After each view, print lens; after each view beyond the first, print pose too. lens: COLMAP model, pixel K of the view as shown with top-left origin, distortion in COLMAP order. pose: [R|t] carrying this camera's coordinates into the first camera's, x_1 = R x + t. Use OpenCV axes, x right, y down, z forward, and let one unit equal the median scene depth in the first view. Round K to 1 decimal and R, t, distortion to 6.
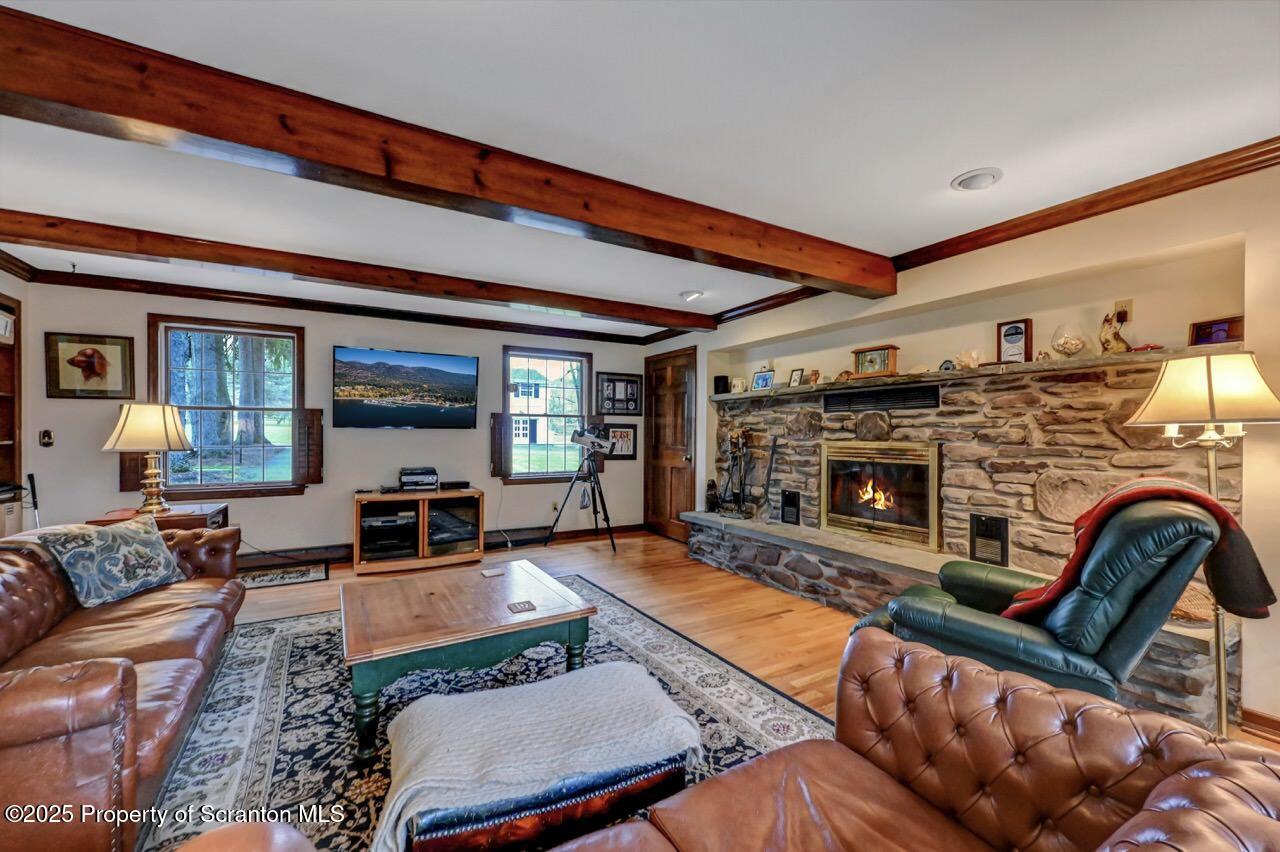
lens RADIAL K [[507.3, 0, 634.4], [0, 507.3, 430.2], [0, 0, 1]] dist [-0.001883, 0.000923]
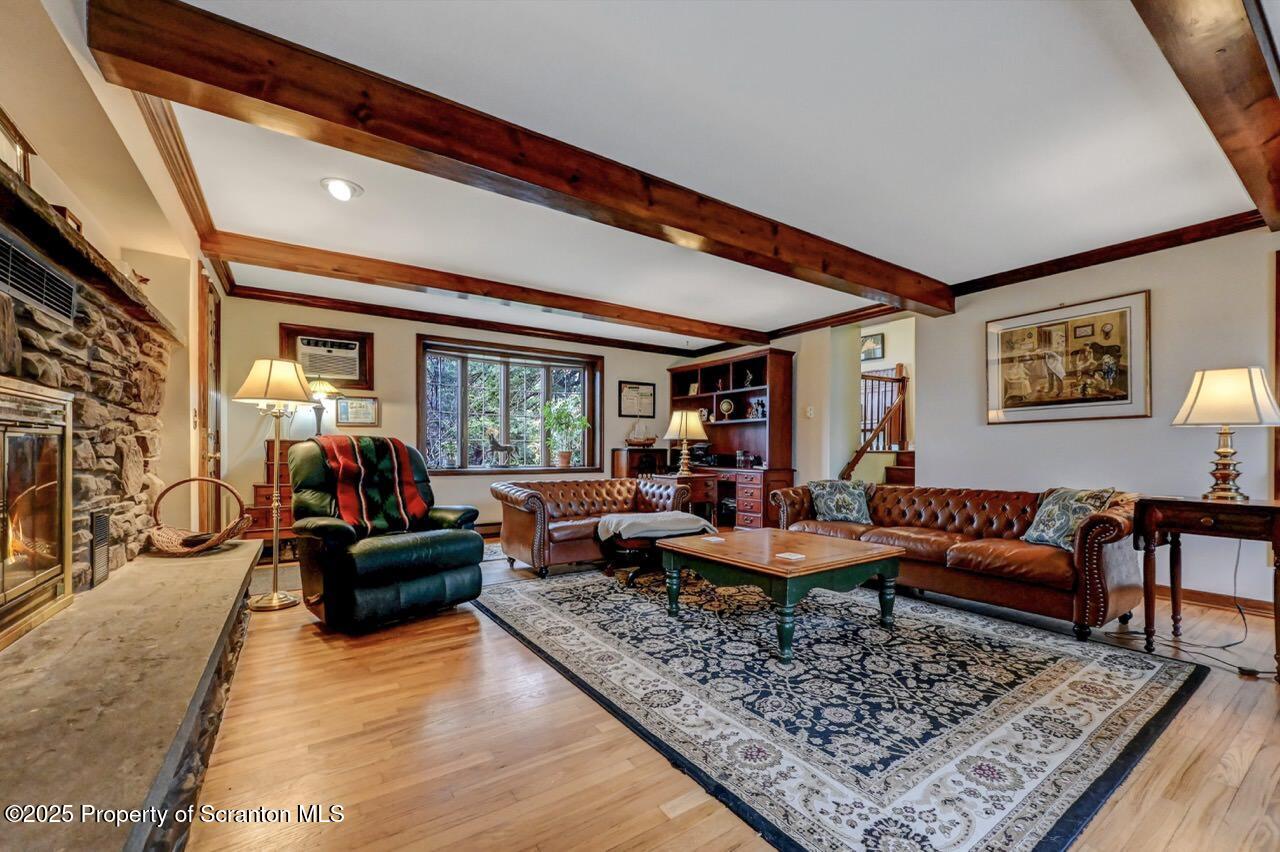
lens RADIAL K [[507.3, 0, 639.4], [0, 507.3, 451.4], [0, 0, 1]] dist [-0.001883, 0.000923]
pose [[-0.997392, -0.004546, -0.072027, 0.056724], [-0.004306, 0.999985, -0.003493, 0.103729], [0.072042, -0.003174, -0.997397, 1.986980]]
